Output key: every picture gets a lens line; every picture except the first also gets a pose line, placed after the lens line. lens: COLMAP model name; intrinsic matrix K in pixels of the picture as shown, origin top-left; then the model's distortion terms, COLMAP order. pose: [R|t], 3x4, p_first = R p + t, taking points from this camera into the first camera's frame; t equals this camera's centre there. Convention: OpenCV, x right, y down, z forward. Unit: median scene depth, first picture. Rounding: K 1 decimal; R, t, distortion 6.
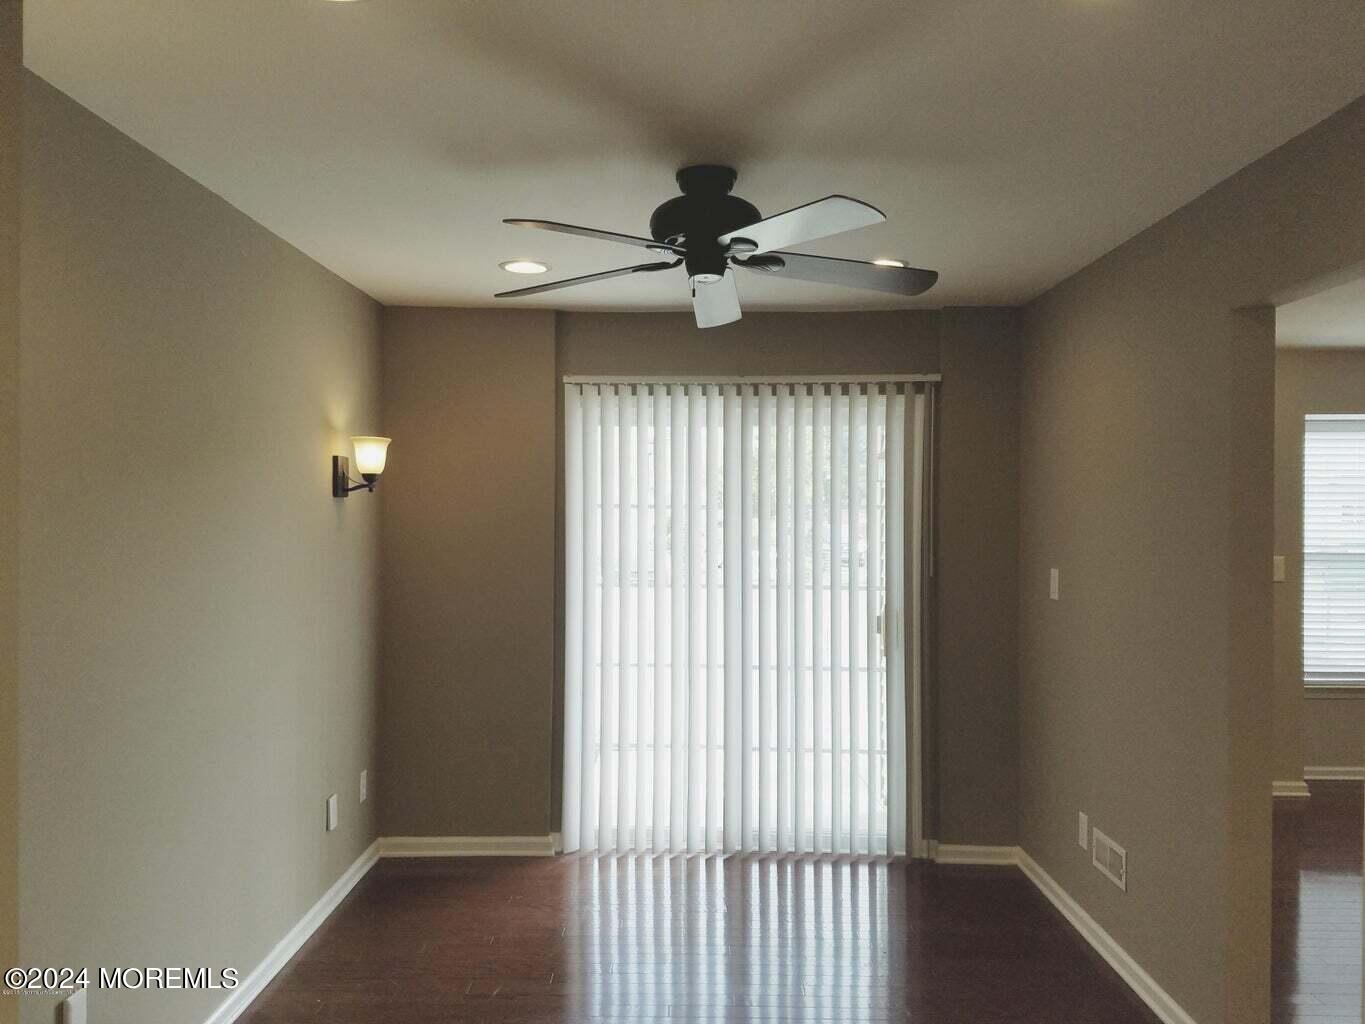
lens RADIAL K [[1053.3, 0, 675.9], [0, 1053.3, 530.7], [0, 0, 1]] dist [0.245785, -0.428005]
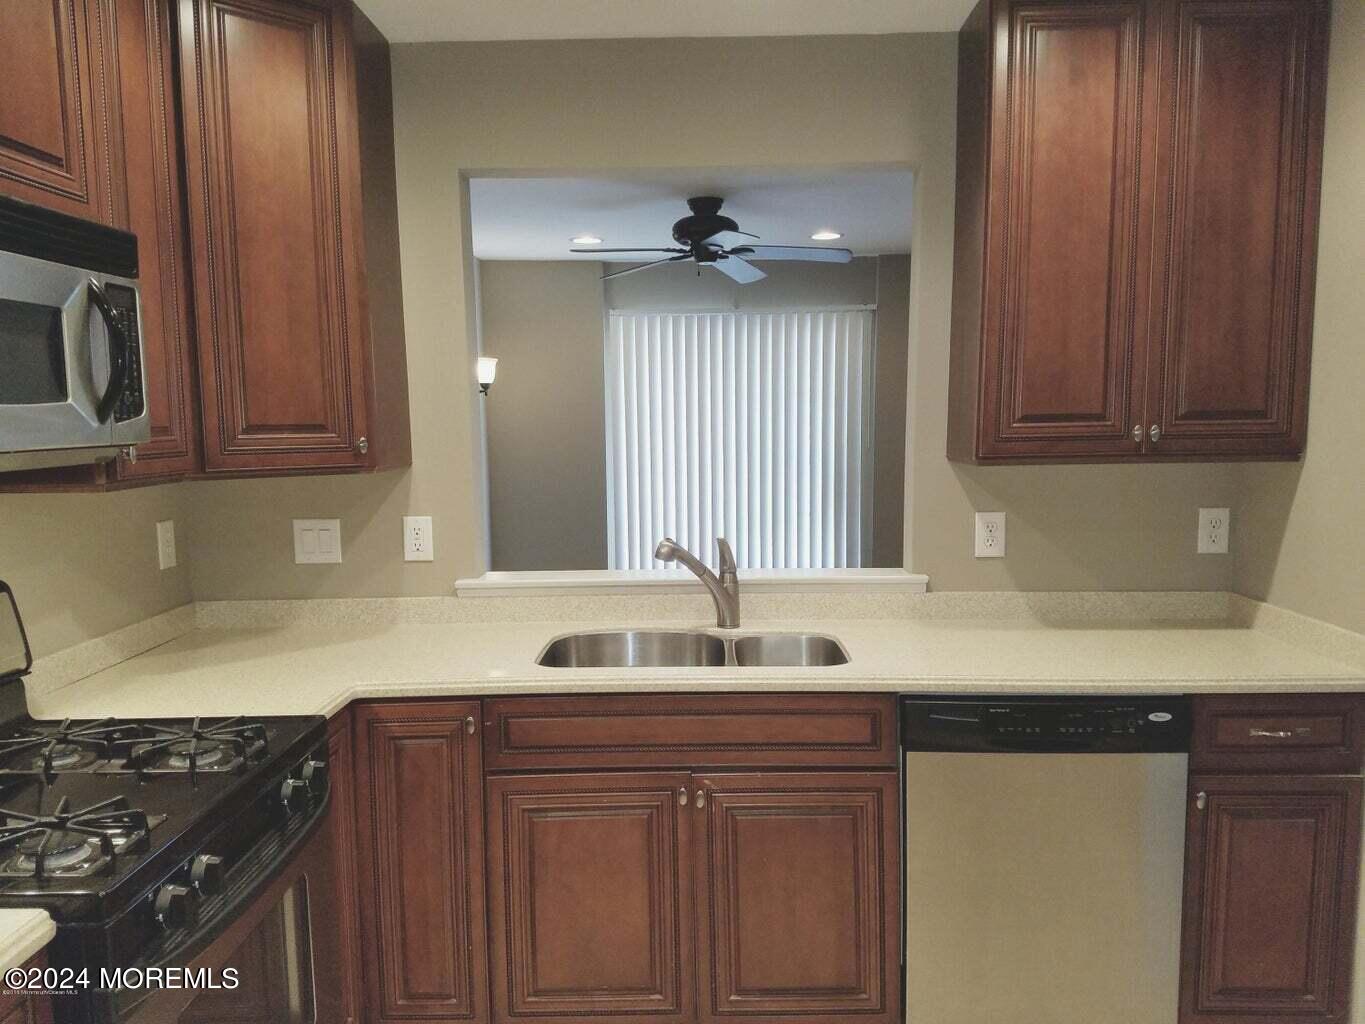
lens RADIAL K [[1053.3, 0, 675.9], [0, 1053.3, 530.7], [0, 0, 1]] dist [0.245785, -0.428005]
pose [[0.999772, -0.011566, -0.017964, 0.003648], [0.013395, 0.994356, 0.105250, -0.001586], [0.016645, -0.105466, 0.994284, -0.454294]]
